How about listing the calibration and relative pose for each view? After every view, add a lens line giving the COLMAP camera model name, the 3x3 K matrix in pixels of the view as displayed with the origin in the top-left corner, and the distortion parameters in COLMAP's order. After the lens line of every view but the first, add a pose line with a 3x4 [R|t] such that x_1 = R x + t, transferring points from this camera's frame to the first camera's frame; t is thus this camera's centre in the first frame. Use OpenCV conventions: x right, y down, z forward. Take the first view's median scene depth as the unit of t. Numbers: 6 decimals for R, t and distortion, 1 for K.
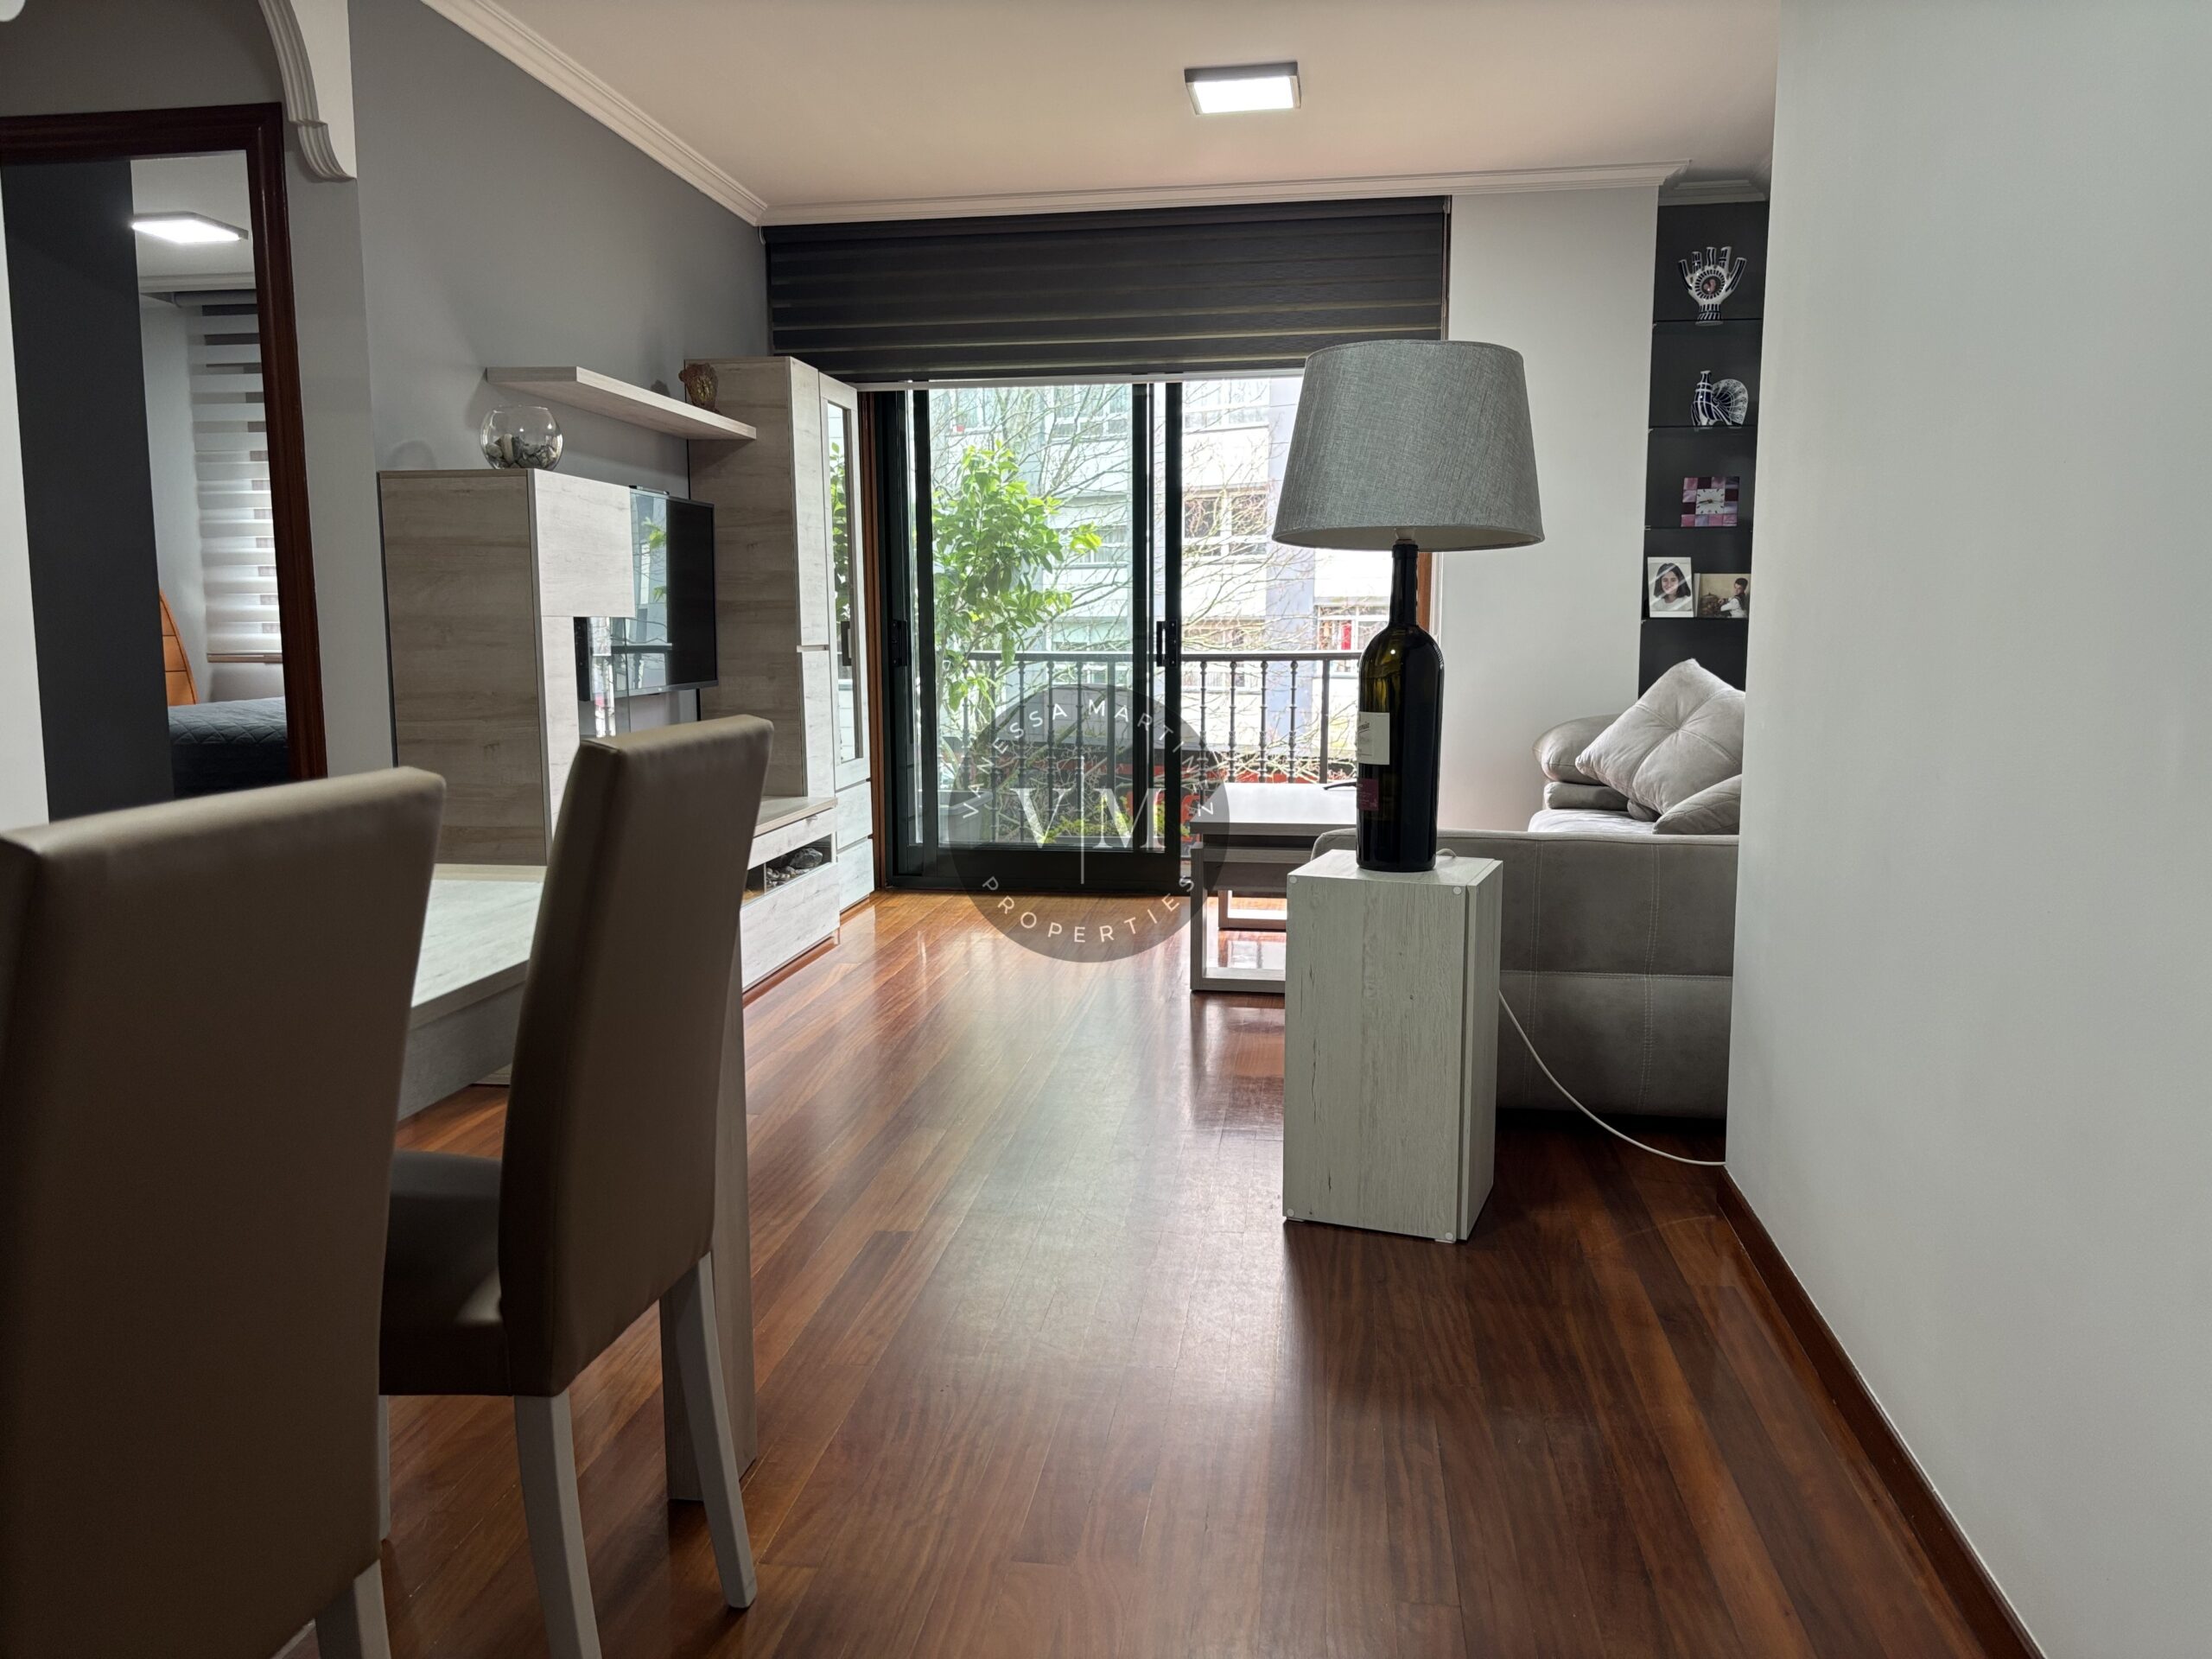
lens RADIAL K [[1664.3, 0, 1107.1], [0, 1664.3, 835.9], [0, 0, 1]] dist [0.048425, -0.059607]
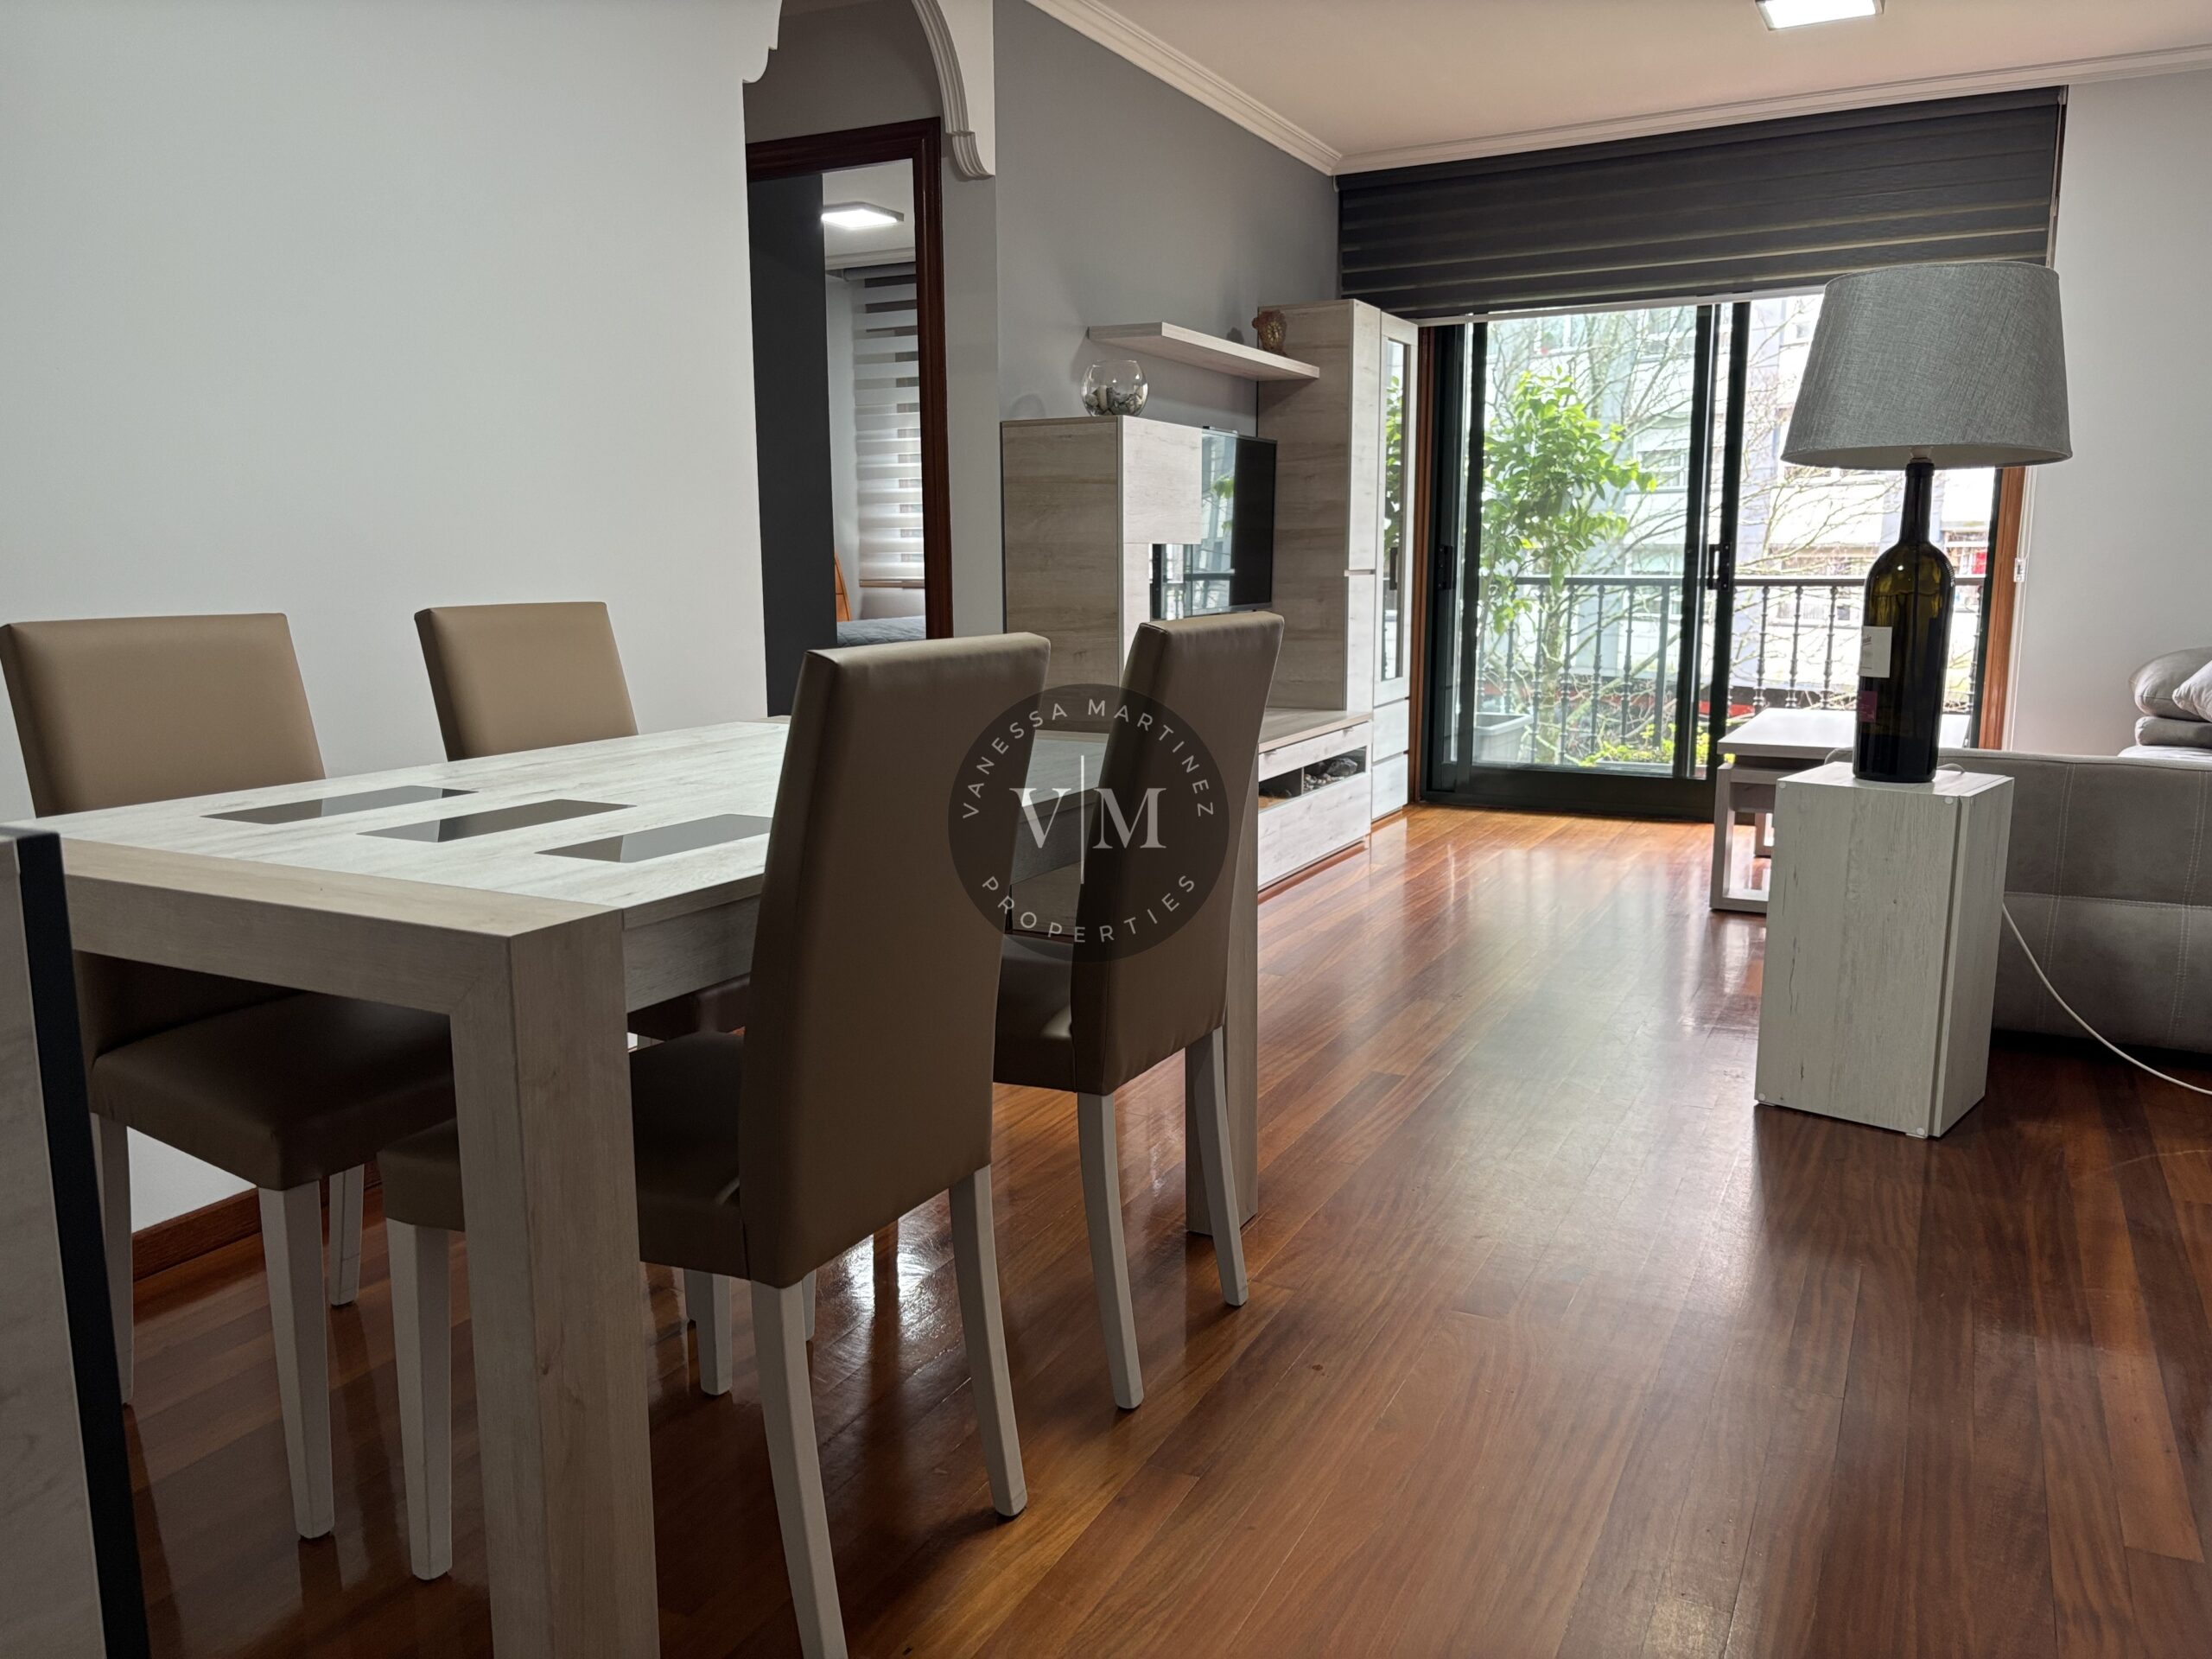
lens RADIAL K [[1664.3, 0, 1092.5], [0, 1664.3, 849.2], [0, 0, 1]] dist [0.048425, -0.059607]
pose [[0.941378, 0.056590, -0.332572, 0.044189], [-0.040698, 0.997680, 0.054565, 0.021305], [0.334889, -0.037832, 0.941498, -0.121619]]
